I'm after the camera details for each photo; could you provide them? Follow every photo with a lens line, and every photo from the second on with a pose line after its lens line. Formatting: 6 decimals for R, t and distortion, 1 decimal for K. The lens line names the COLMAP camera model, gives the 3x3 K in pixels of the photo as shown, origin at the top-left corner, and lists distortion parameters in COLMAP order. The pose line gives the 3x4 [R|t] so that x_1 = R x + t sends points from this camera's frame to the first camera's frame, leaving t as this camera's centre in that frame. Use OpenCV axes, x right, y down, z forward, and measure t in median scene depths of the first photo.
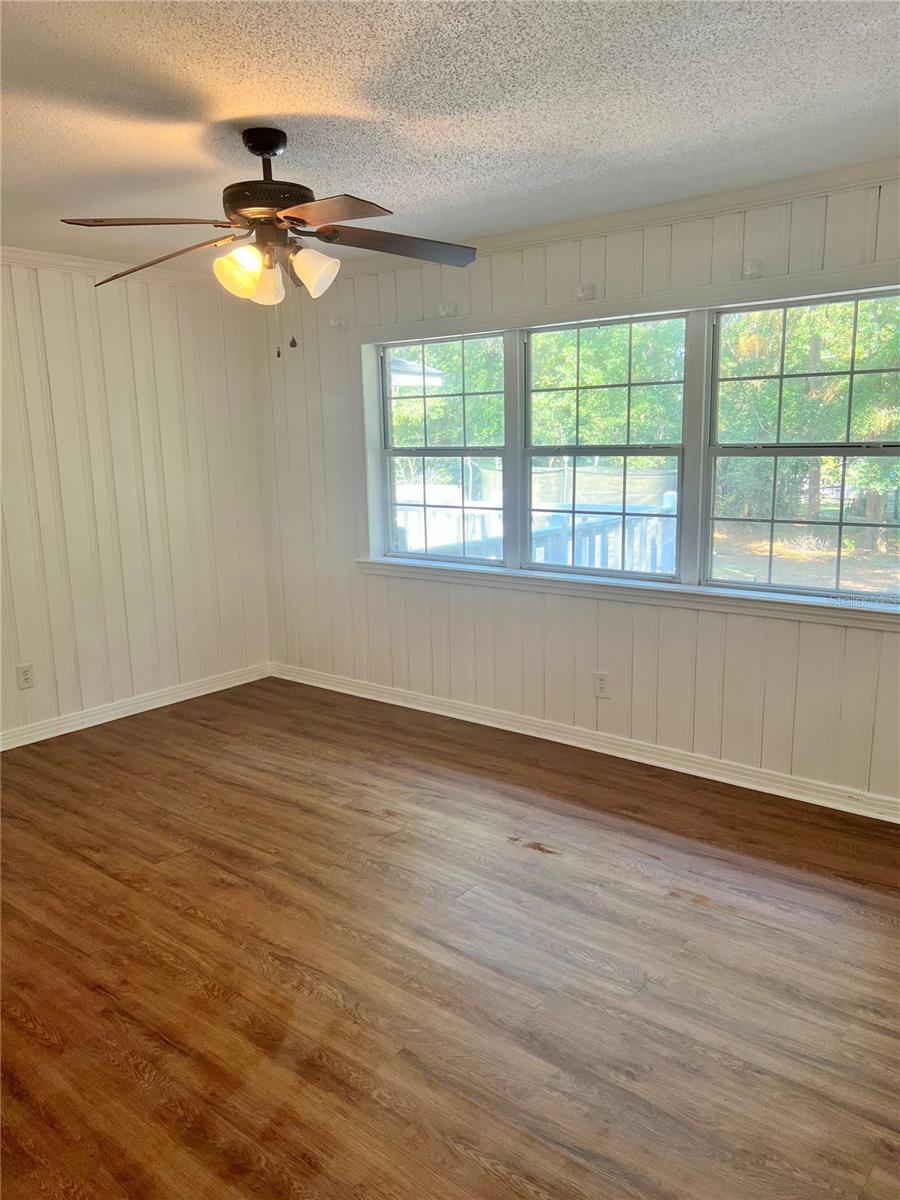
lens RADIAL K [[898.1, 0, 450.0], [0, 898.1, 600.0], [0, 0, 1]] dist [0.006122, -0.001775]
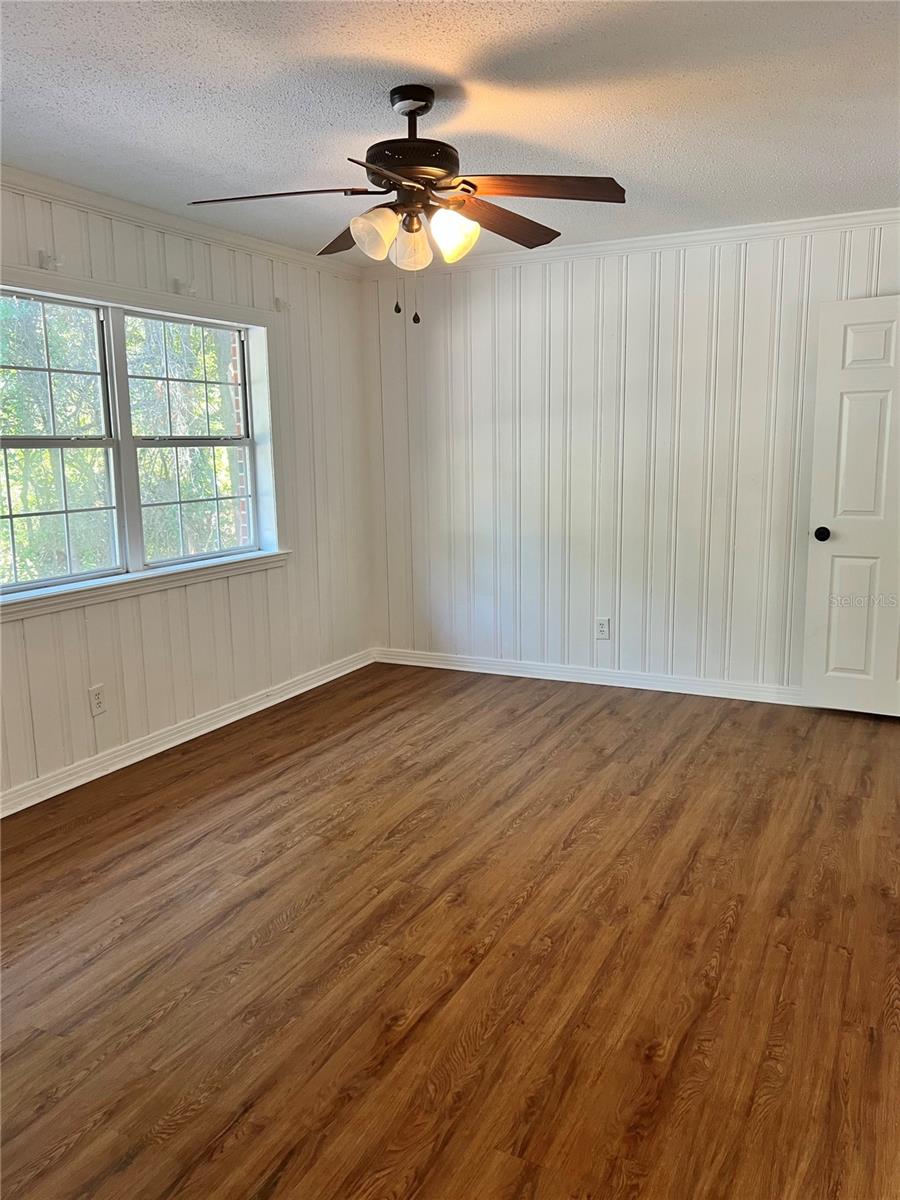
lens RADIAL K [[963.3, 0, 449.9], [0, 963.3, 548.5], [0, 0, 1]] dist [-0.000930, -0.008613]
pose [[-0.217858, -0.089413, 0.971876, -1.014024], [0.208398, 0.968567, 0.135824, -0.135146], [-0.953472, 0.232127, -0.192376, 0.980936]]
